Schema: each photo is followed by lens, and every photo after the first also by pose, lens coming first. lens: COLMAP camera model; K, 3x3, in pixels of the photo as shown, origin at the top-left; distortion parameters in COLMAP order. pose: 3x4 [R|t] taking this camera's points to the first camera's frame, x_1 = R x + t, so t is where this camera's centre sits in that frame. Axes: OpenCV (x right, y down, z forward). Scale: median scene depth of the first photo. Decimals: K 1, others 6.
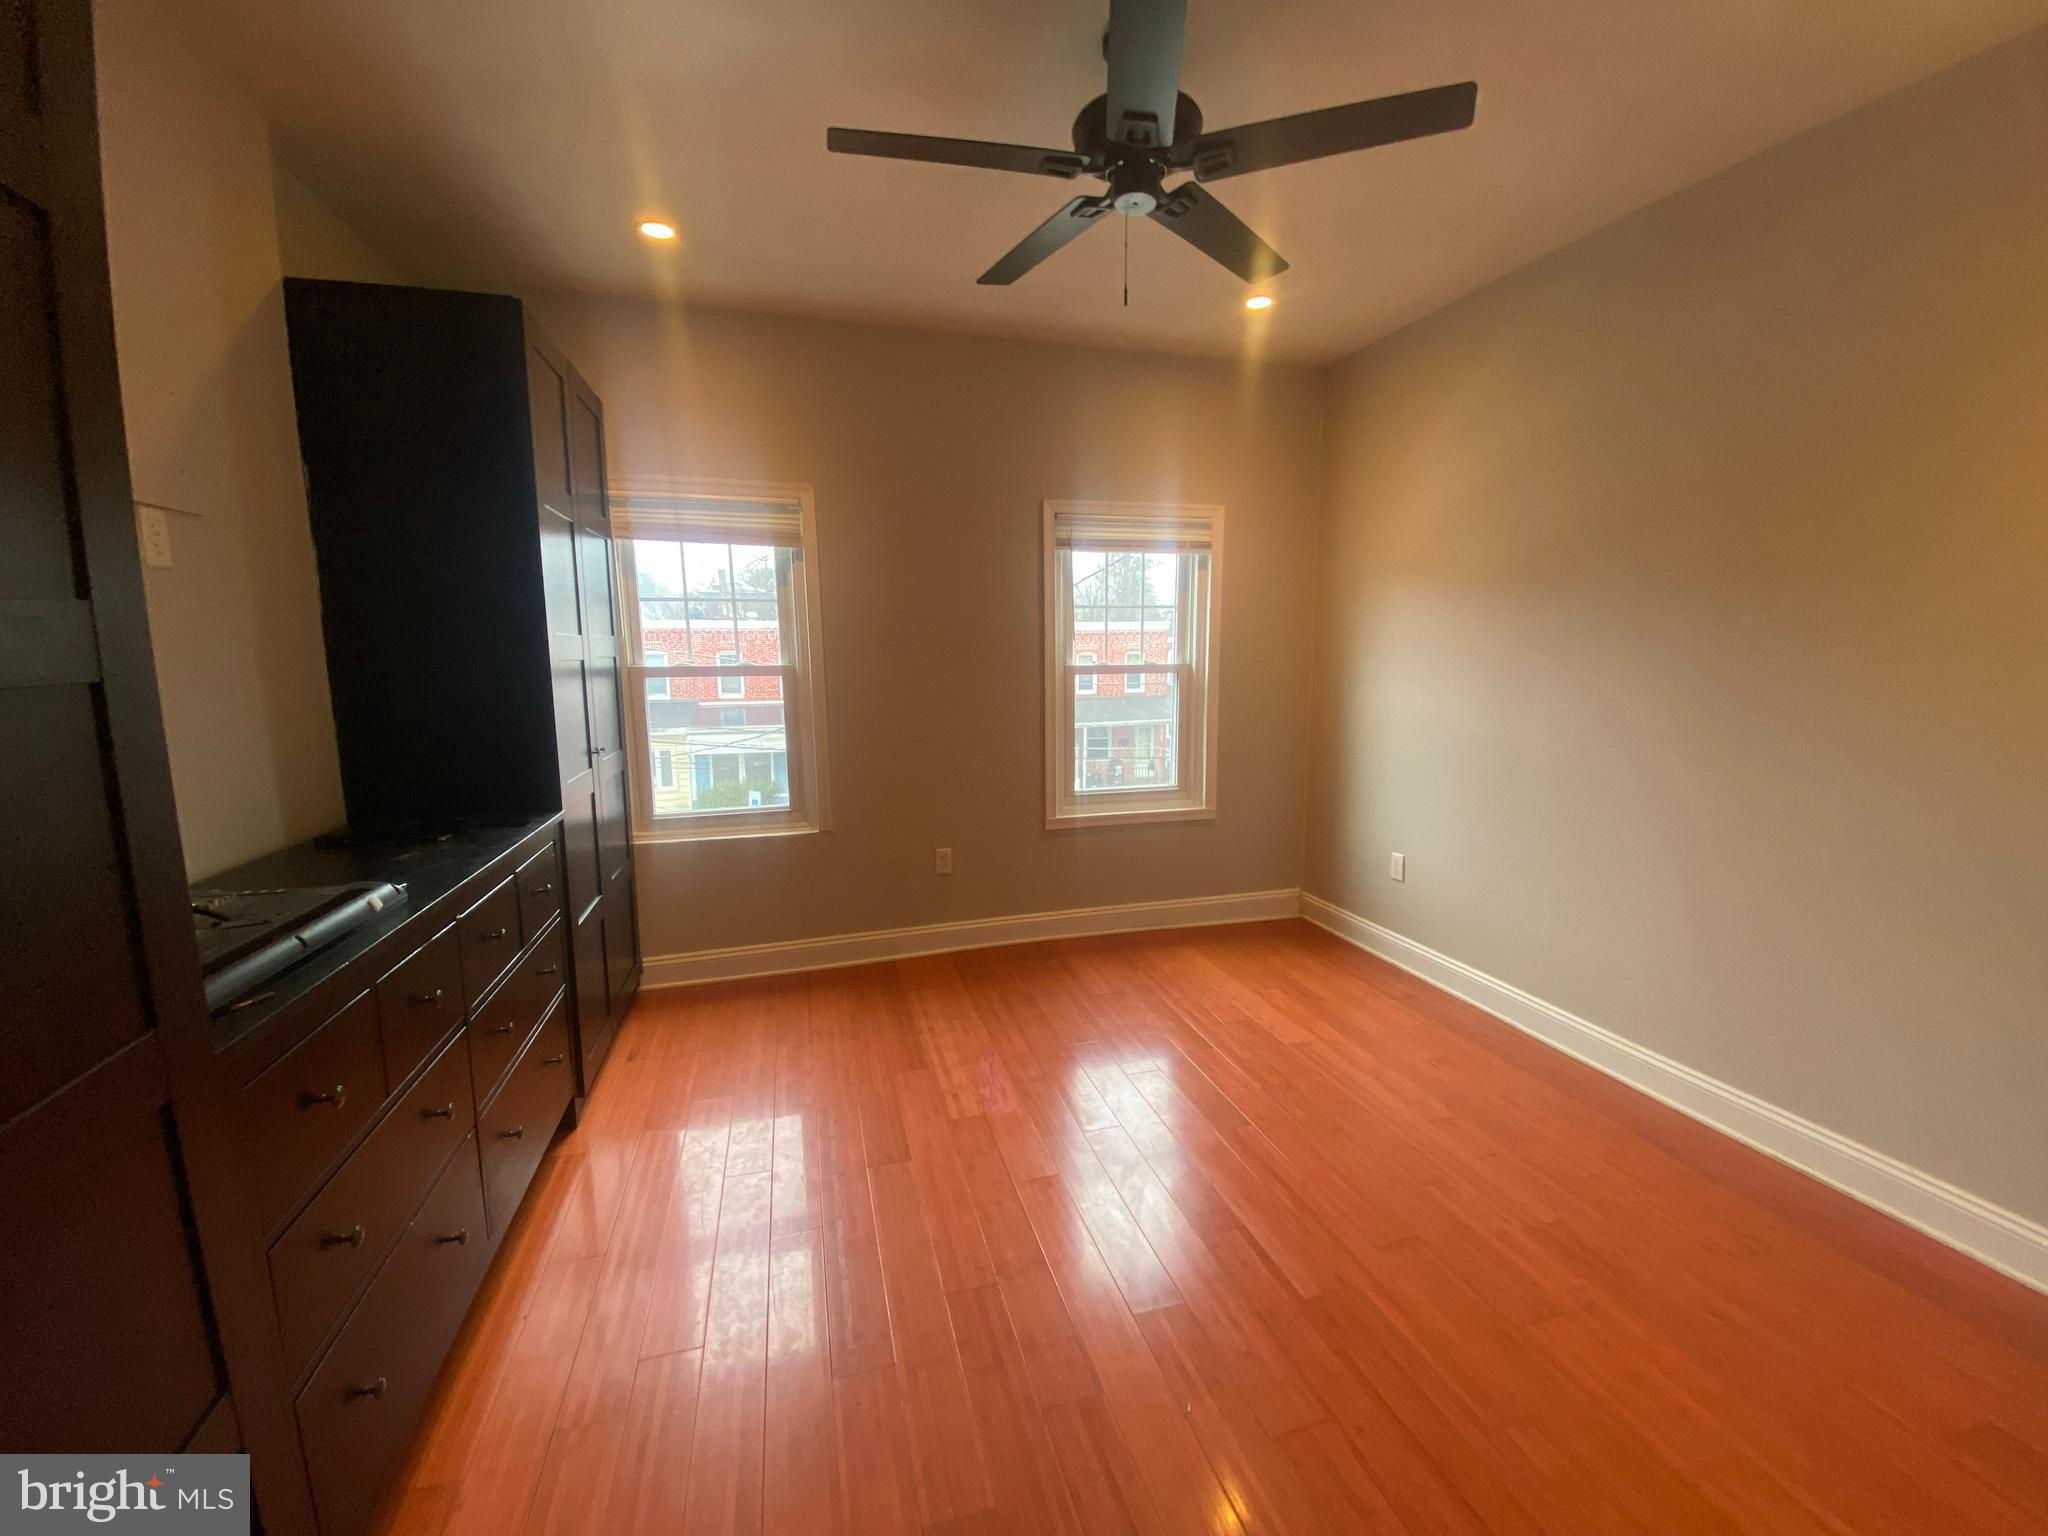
lens RADIAL K [[827.5, 0, 1023.3], [0, 827.5, 767.0], [0, 0, 1]] dist [0.000135, -0.000067]
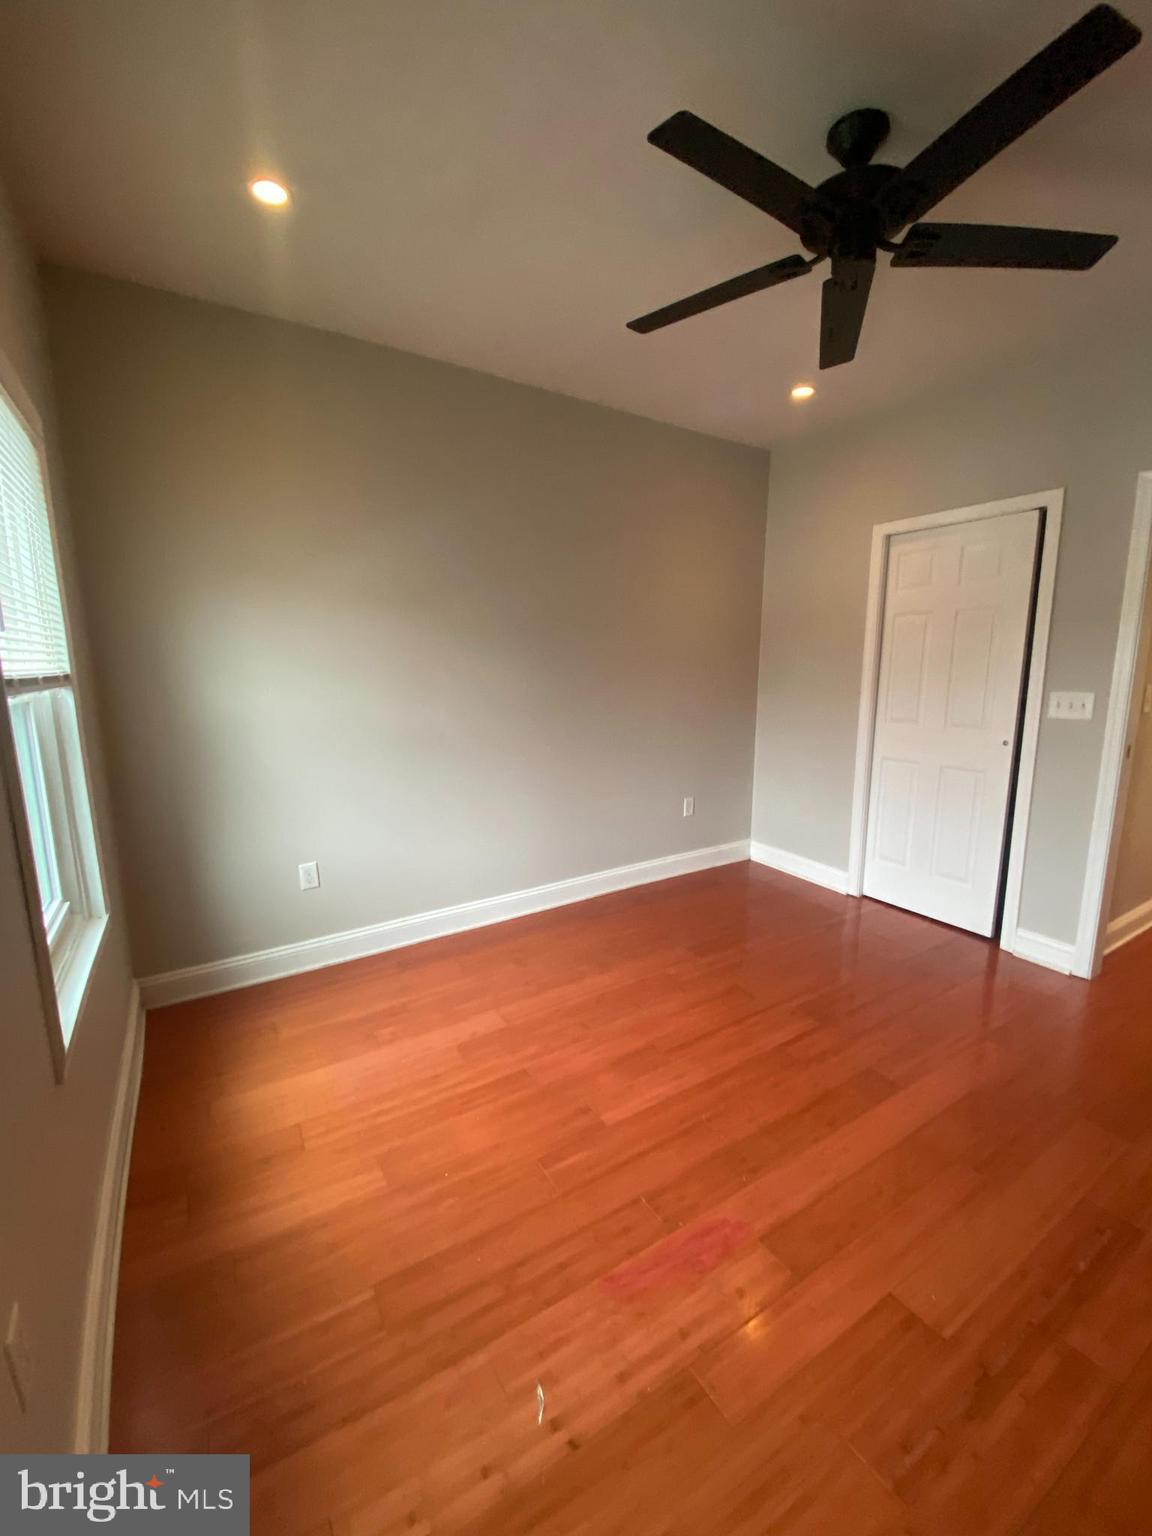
lens RADIAL K [[620.6, 0, 573.7], [0, 620.6, 765.4], [0, 0, 1]] dist [0.000135, -0.000067]
pose [[-0.270778, -0.162930, 0.948753, -0.371090], [0.146176, 0.967184, 0.207815, -0.133784], [-0.951479, 0.194957, -0.238076, 0.912173]]
